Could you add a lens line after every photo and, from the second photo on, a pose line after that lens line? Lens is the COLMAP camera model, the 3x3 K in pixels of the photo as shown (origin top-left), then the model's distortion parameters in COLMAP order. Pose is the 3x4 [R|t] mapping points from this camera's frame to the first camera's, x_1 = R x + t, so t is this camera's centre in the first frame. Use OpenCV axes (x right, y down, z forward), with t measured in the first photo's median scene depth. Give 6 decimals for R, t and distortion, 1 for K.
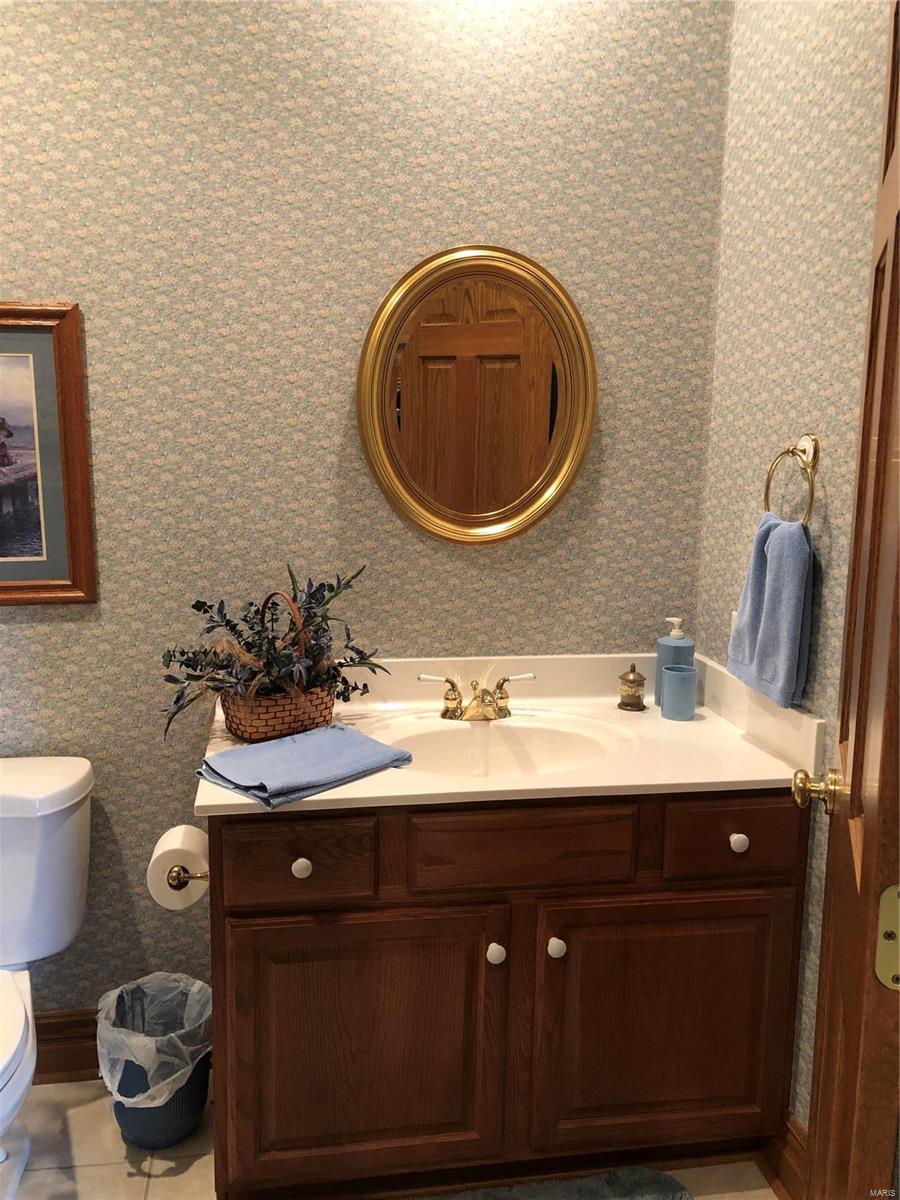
lens RADIAL K [[984.5, 0, 452.3], [0, 984.5, 581.9], [0, 0, 1]] dist [0.030875, -0.037107]
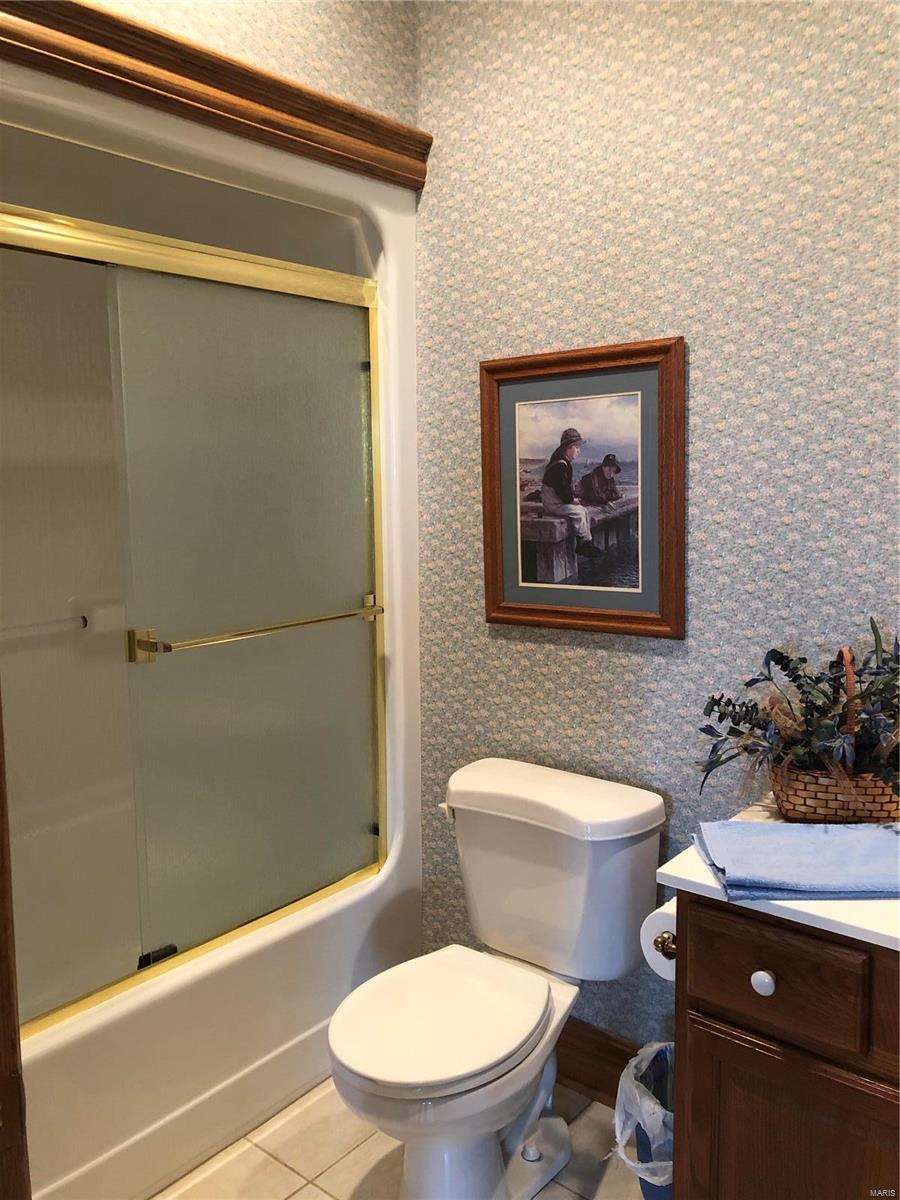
lens RADIAL K [[984.5, 0, 452.3], [0, 984.5, 581.9], [0, 0, 1]] dist [0.030875, -0.037107]
pose [[0.654000, 0.062473, -0.753911, 0.231252], [-0.087196, 0.996167, 0.006907, -0.023656], [0.751453, 0.061221, 0.656941, 0.193634]]
